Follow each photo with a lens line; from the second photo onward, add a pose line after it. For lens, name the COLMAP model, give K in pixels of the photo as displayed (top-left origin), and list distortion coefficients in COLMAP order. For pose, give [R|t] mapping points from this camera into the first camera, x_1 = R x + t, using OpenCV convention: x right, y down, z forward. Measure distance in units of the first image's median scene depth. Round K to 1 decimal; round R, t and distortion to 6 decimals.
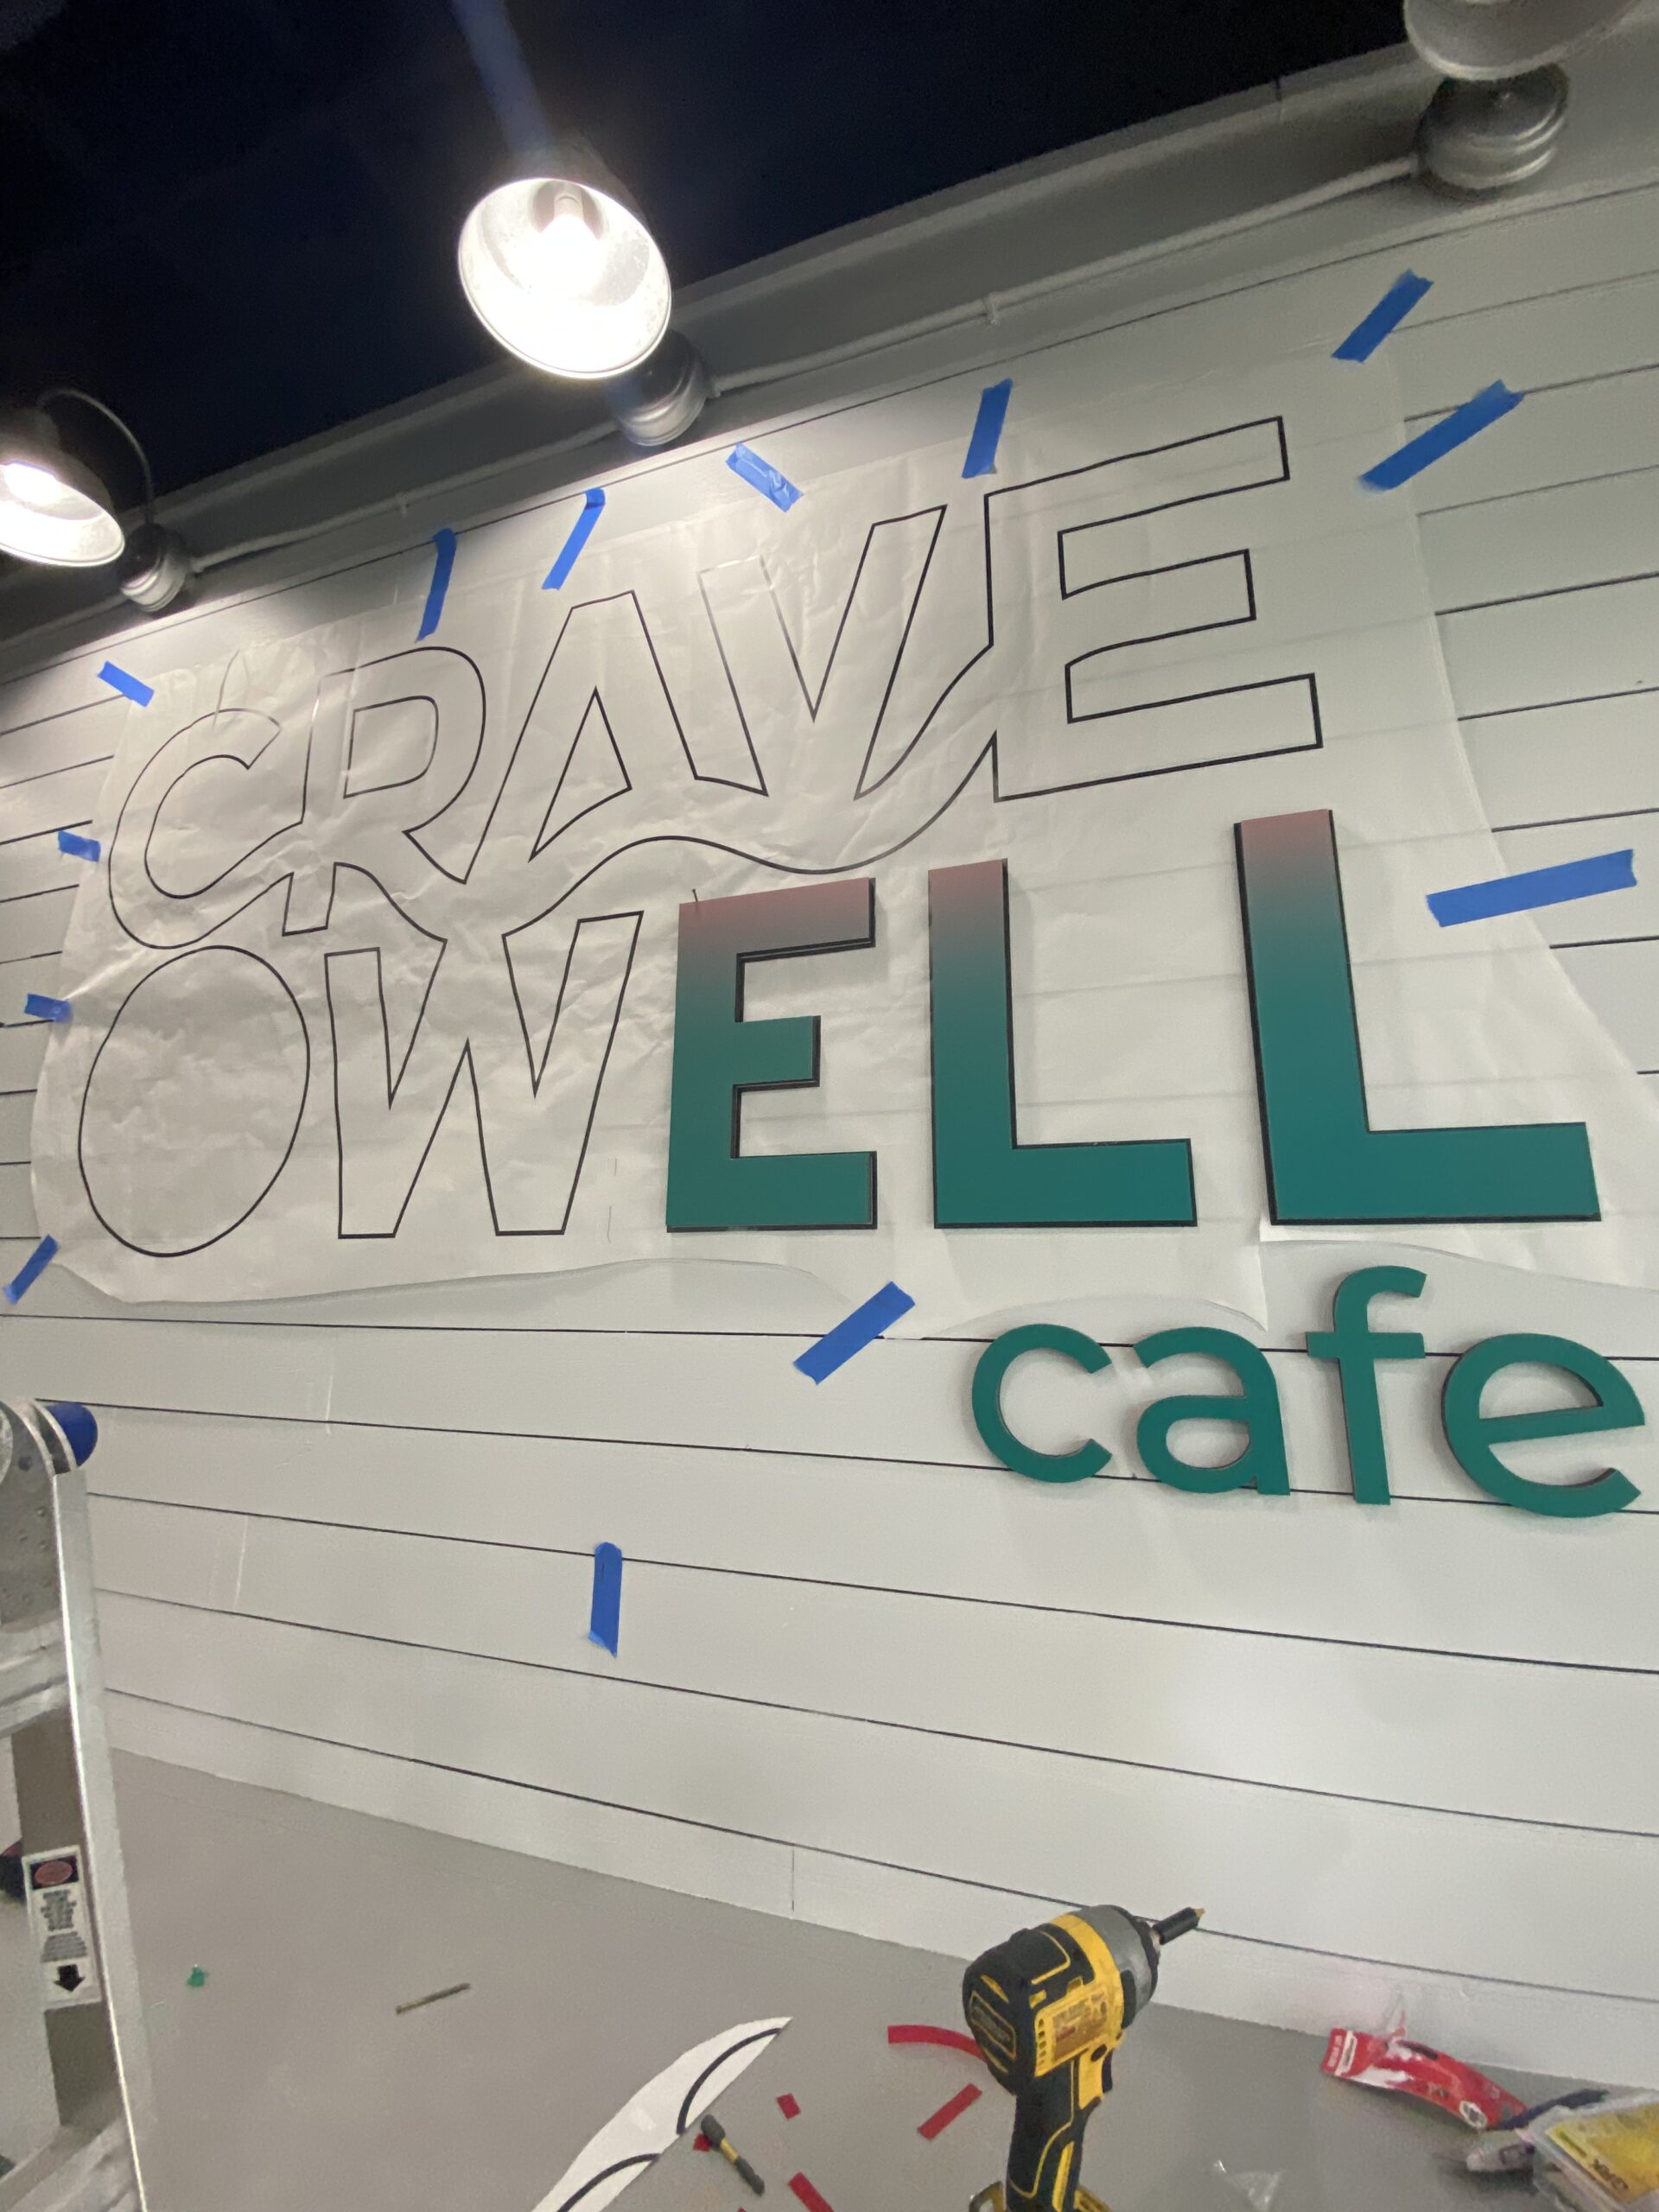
lens RADIAL K [[883.4, 0, 840.6], [0, 883.4, 1089.8], [0, 0, 1]] dist [0.000076, -0.005604]
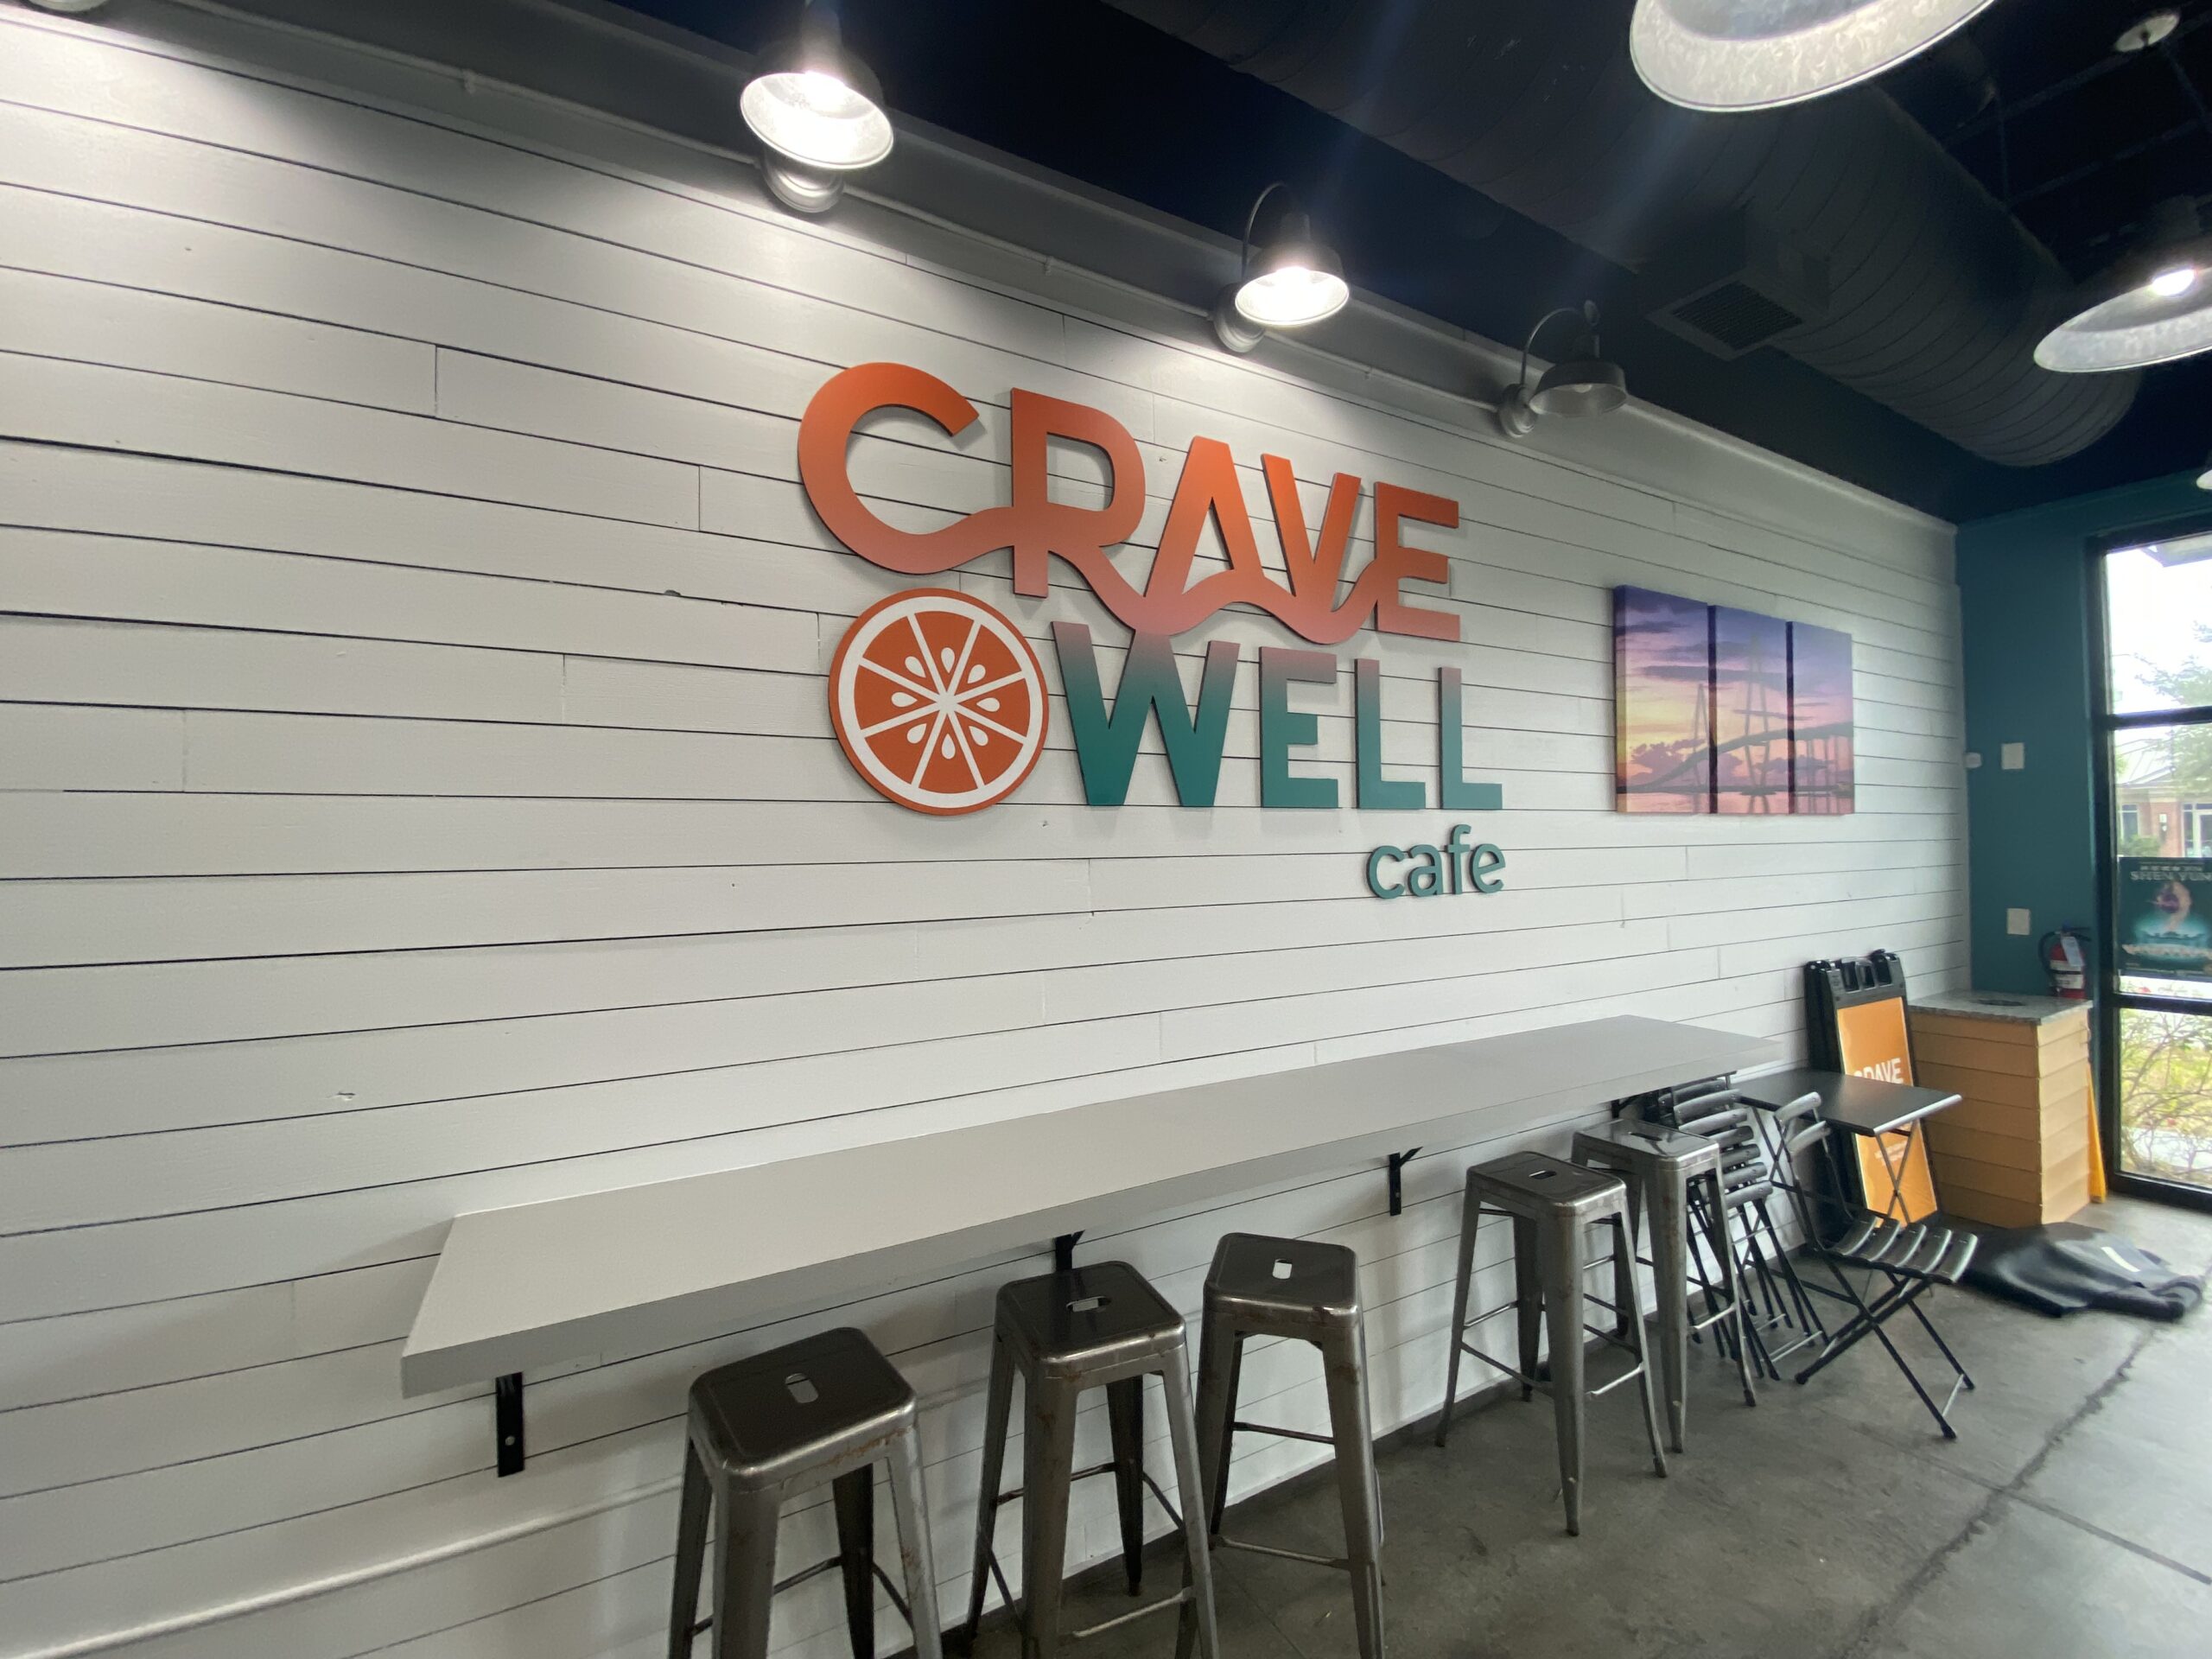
lens RADIAL K [[903.6, 0, 1084.1], [0, 903.6, 828.6], [0, 0, 1]] dist [0.003509, -0.000227]
pose [[0.676906, -0.000741, 0.736069, -2.517843], [-0.144487, 0.980410, 0.133861, -0.024428], [-0.721749, -0.196964, 0.663538, -0.171795]]
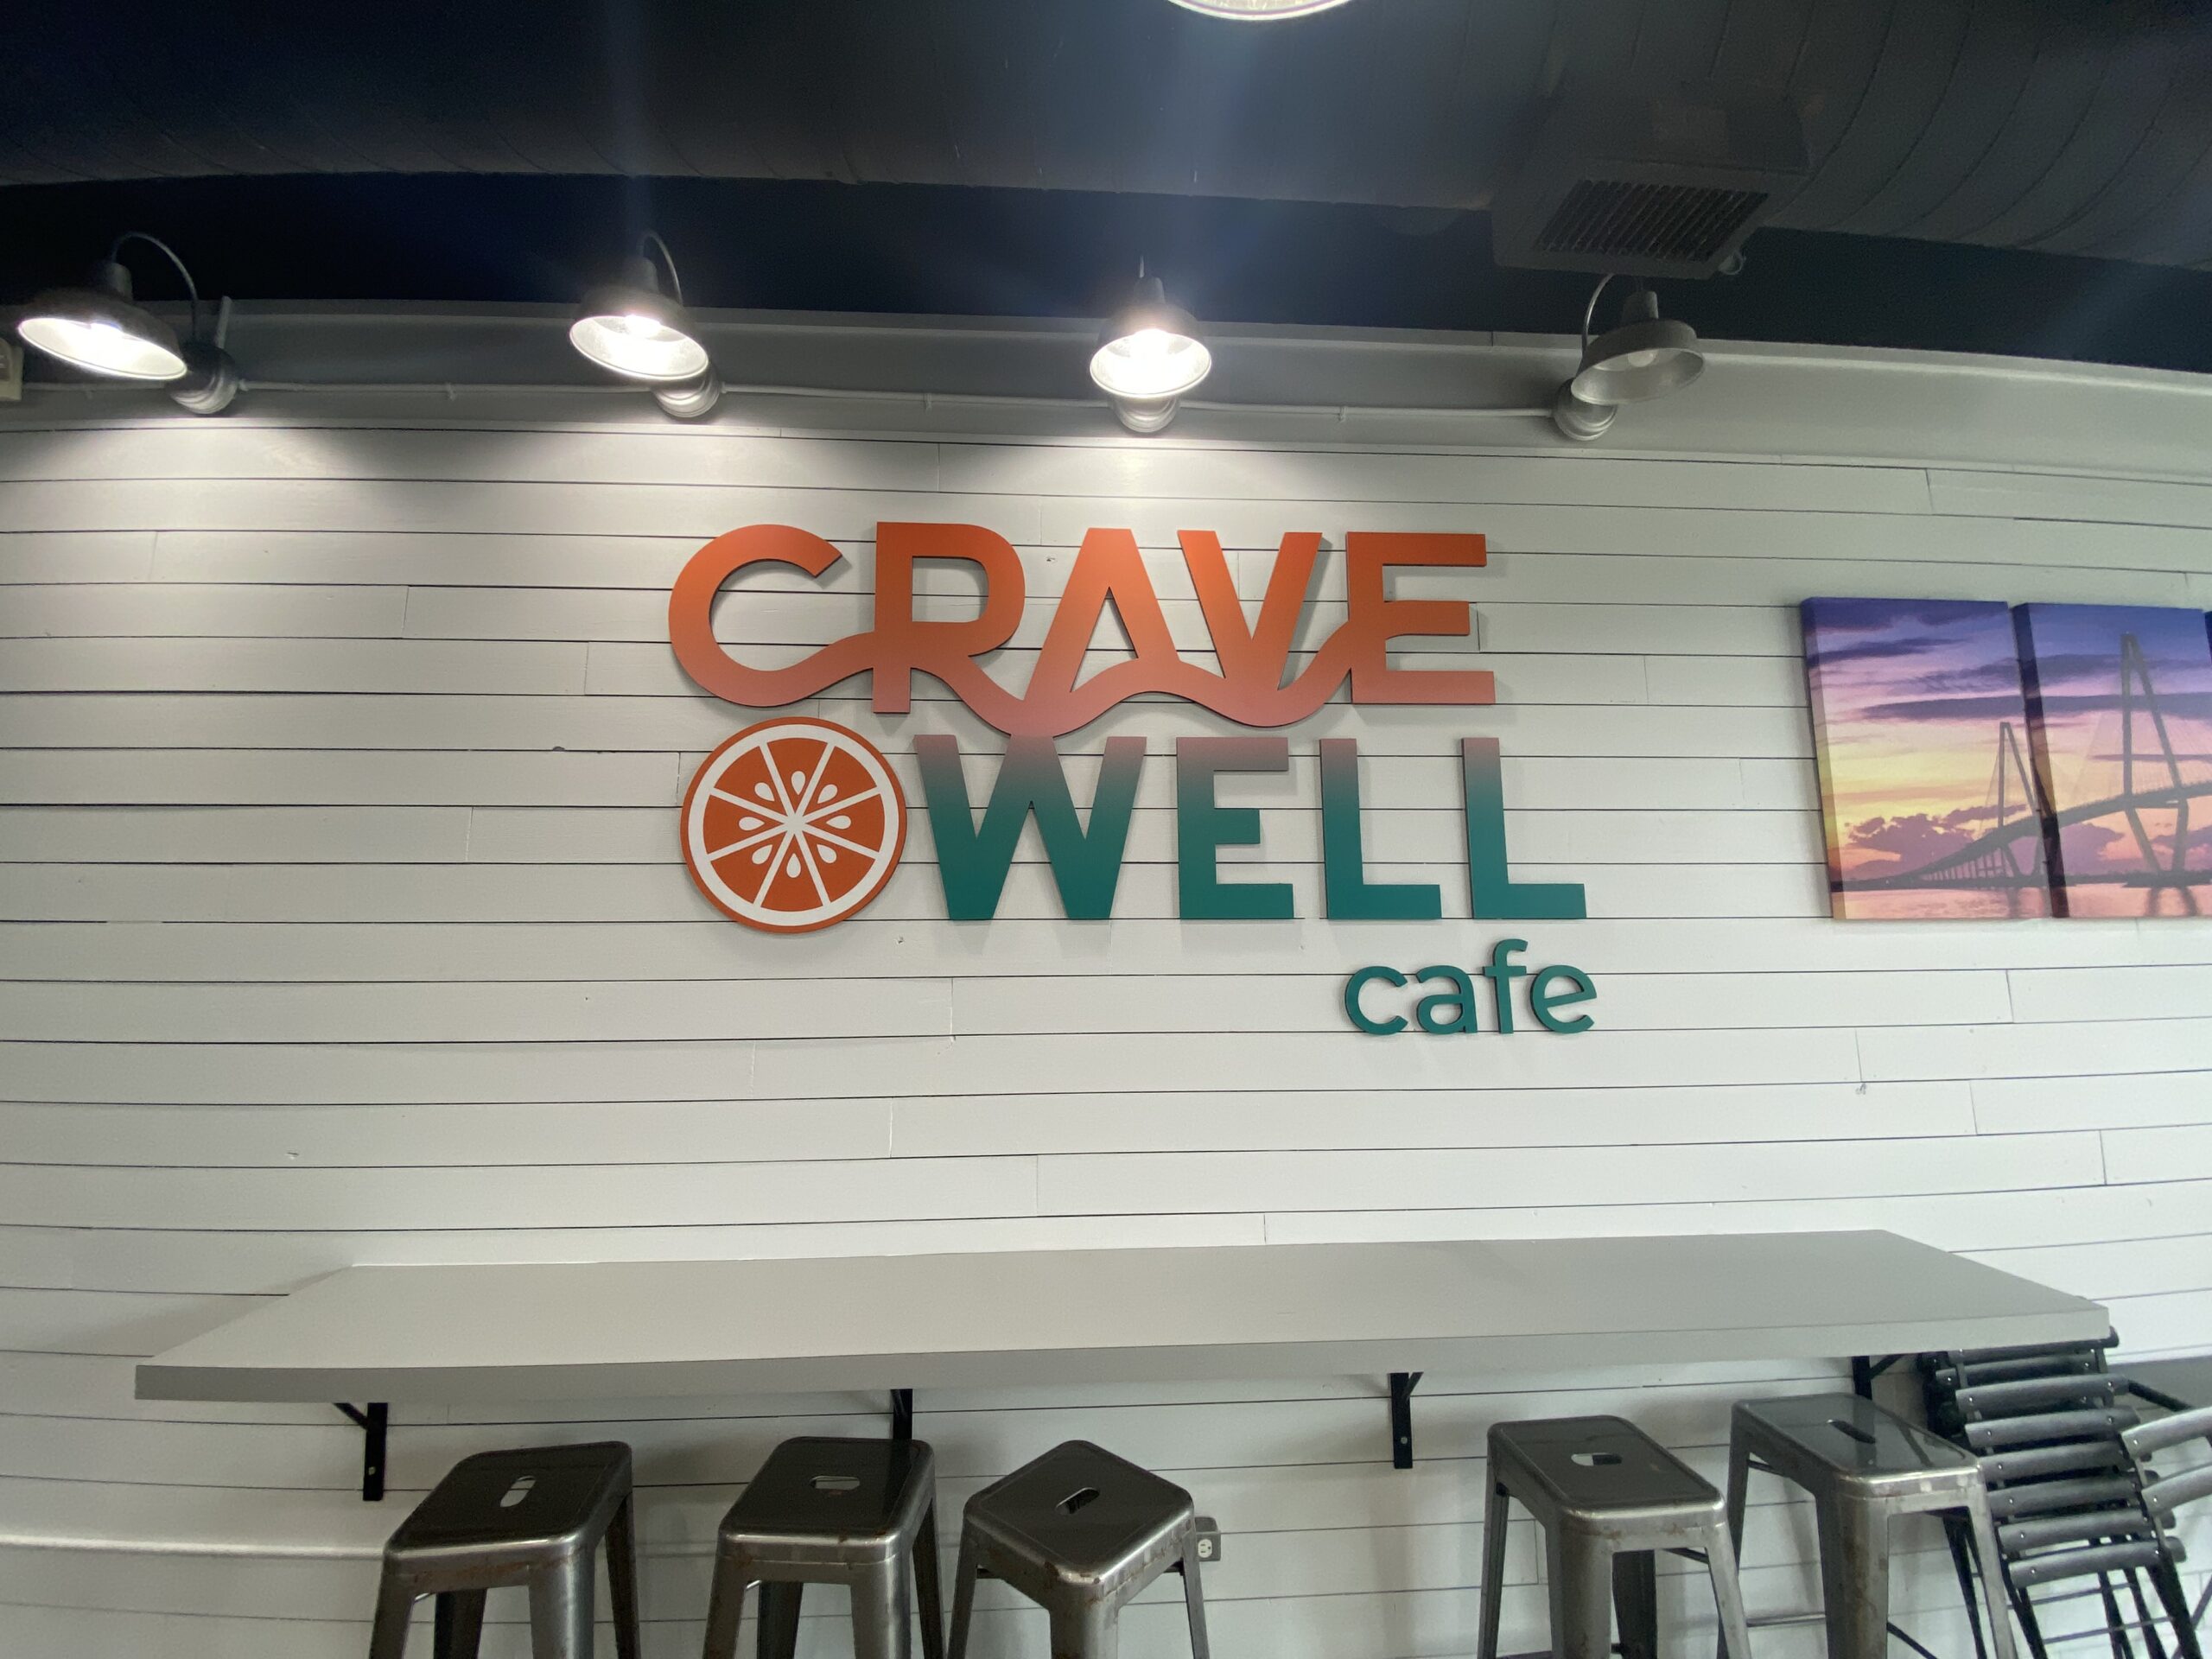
lens RADIAL K [[883.4, 0, 1045.7], [0, 883.4, 834.6], [0, 0, 1]] dist [0.000076, -0.005604]
pose [[0.931038, 0.040731, 0.362643, -1.358003], [-0.069129, 0.995444, 0.065672, -0.144139], [-0.358315, -0.086212, 0.929612, -0.710315]]
